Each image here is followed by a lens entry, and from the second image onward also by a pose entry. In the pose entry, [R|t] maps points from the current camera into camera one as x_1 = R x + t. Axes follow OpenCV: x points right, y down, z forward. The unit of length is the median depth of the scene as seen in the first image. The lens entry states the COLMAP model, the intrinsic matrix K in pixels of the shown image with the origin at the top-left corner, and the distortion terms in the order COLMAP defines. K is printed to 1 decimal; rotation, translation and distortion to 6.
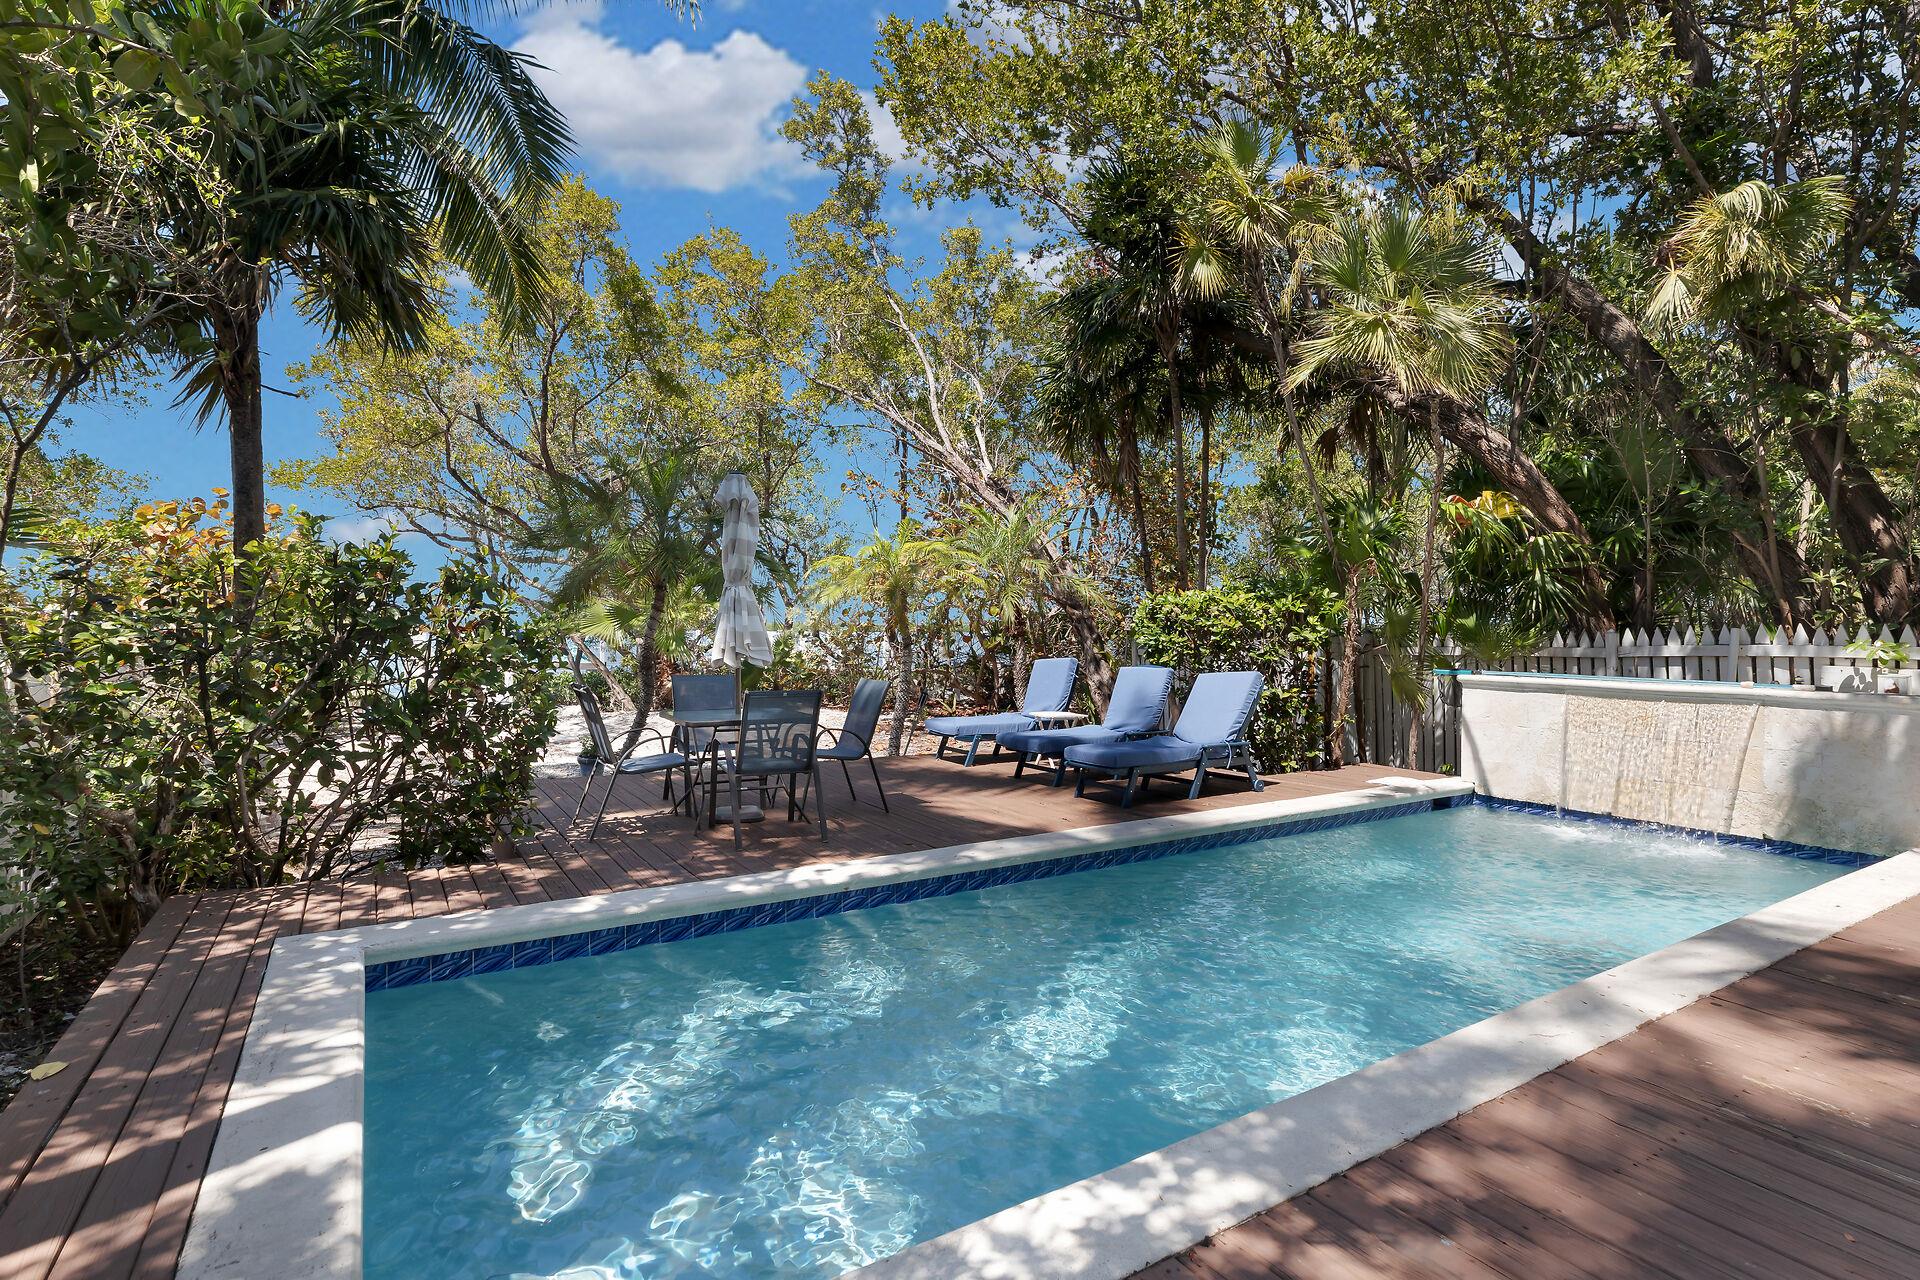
lens RADIAL K [[890.8, 0, 899.1], [0, 890.8, 634.3], [0, 0, 1]] dist [-0.014459, 0.000230]
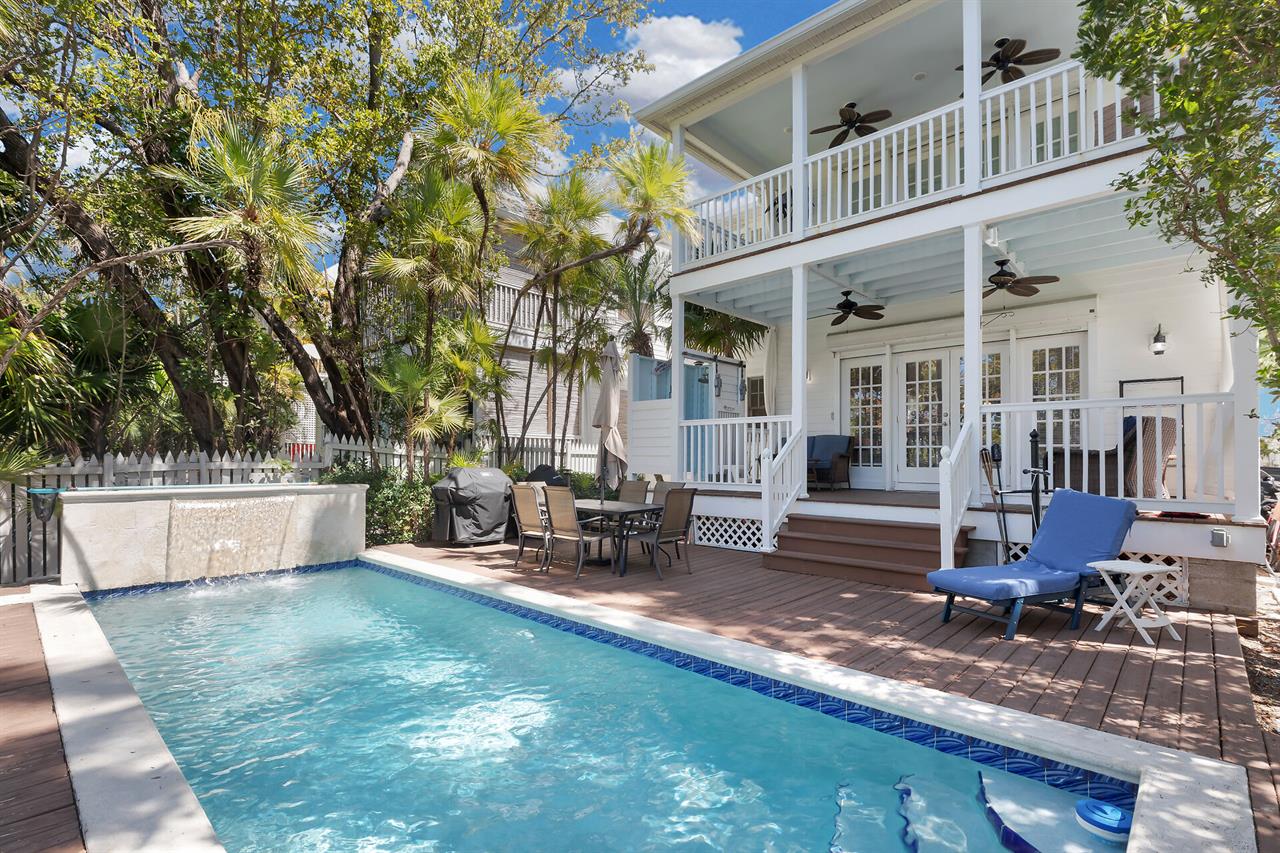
lens RADIAL K [[603.7, 0, 642.8], [0, 603.7, 452.4], [0, 0, 1]] dist [0.000192, 0.000112]
pose [[-0.289290, 0.003676, 0.957234, -0.392292], [0.001699, 0.999993, -0.003326, -0.001906], [-0.957240, 0.000664, -0.289295, 0.602067]]
